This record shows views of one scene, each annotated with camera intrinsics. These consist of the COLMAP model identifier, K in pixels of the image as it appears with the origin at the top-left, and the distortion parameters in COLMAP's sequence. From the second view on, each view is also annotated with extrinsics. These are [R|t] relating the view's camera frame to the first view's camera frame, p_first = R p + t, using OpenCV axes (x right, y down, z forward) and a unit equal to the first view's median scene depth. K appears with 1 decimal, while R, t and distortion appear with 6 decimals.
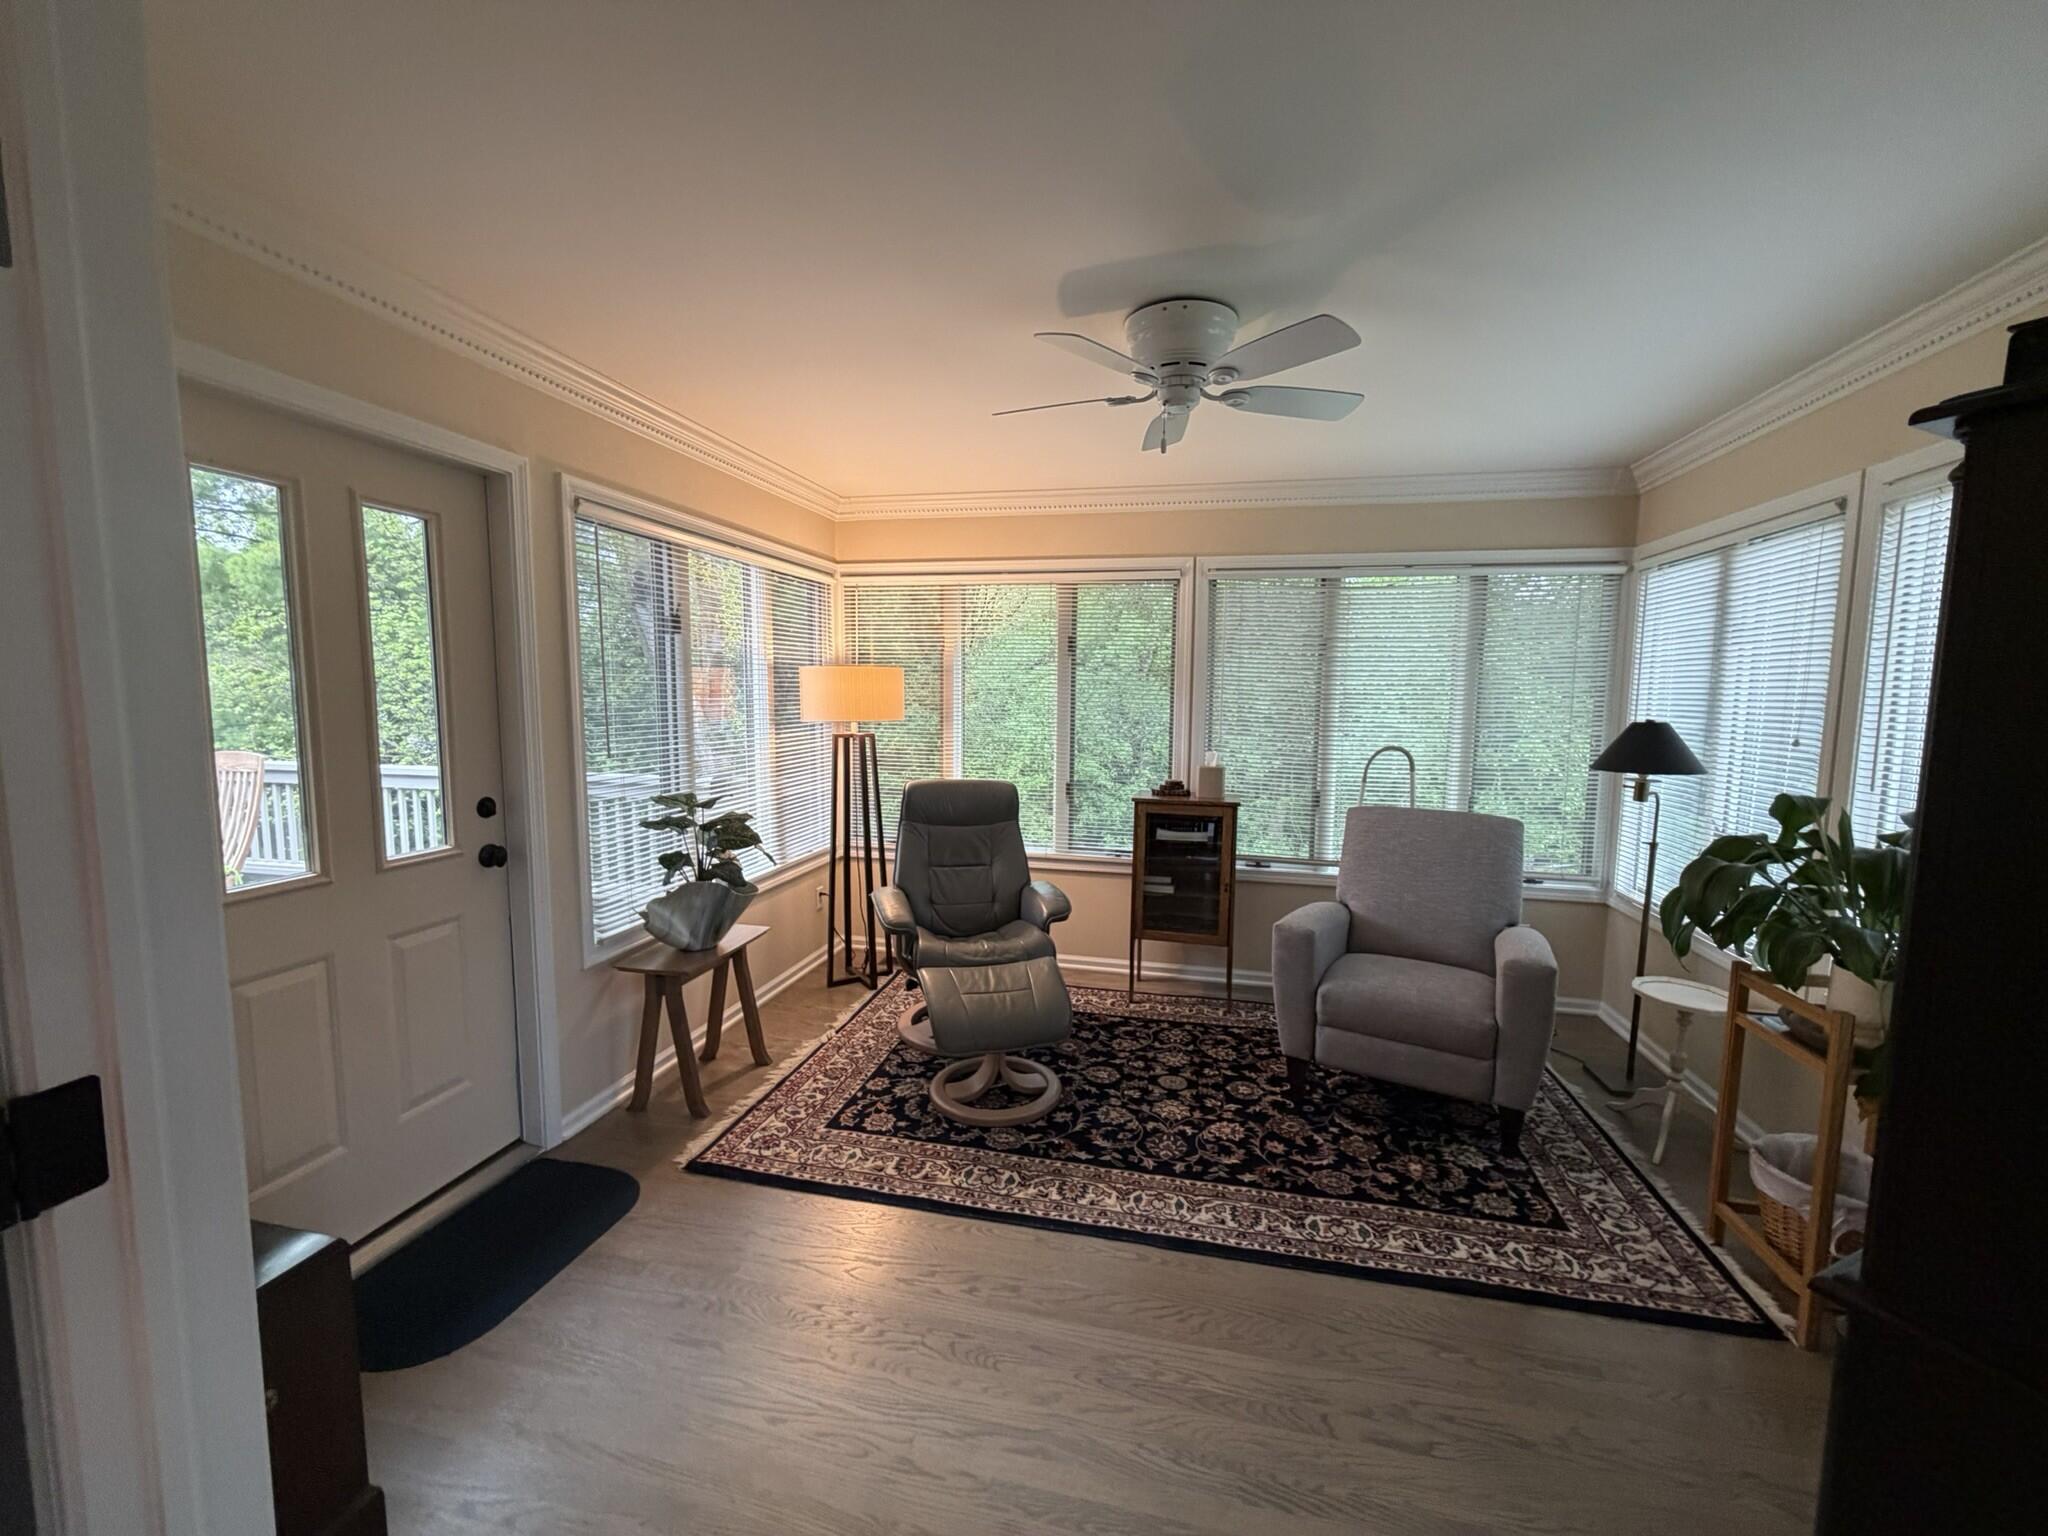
lens RADIAL K [[816.1, 0, 1029.9], [0, 816.1, 768.9], [0, 0, 1]] dist [-0.001662, 0.000490]
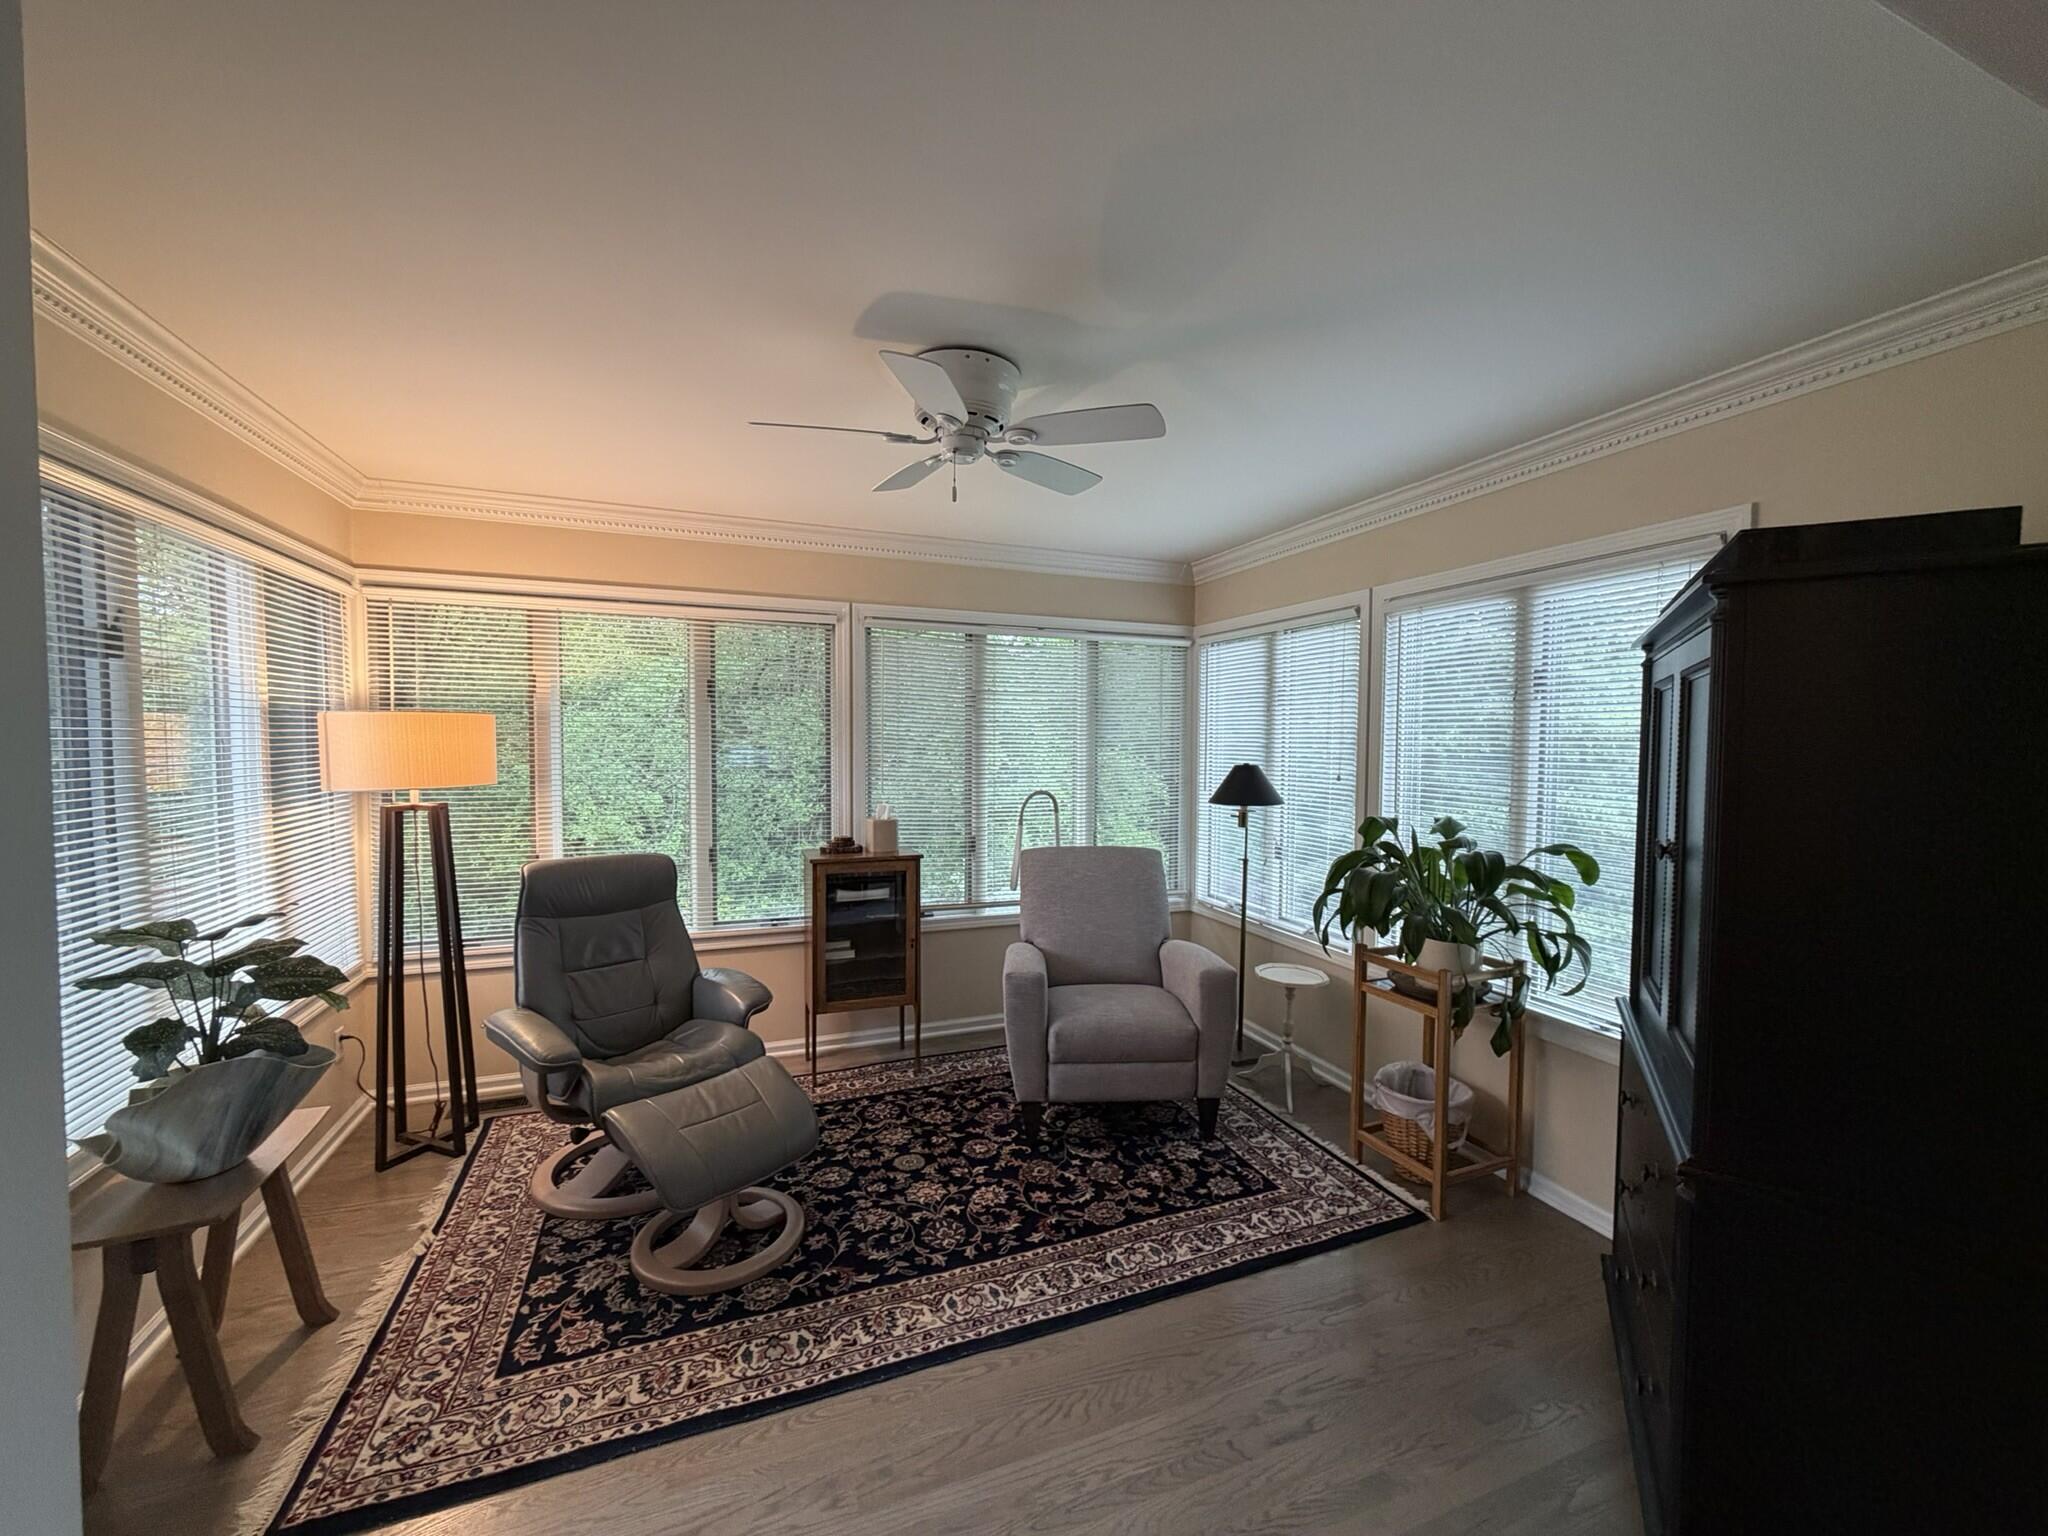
lens RADIAL K [[816.1, 0, 1029.9], [0, 816.1, 768.9], [0, 0, 1]] dist [-0.001662, 0.000490]
pose [[0.824925, -0.027604, 0.564567, -0.240445], [0.056986, 0.997779, -0.034479, -0.026200], [-0.562362, 0.060615, 0.824666, 0.134360]]
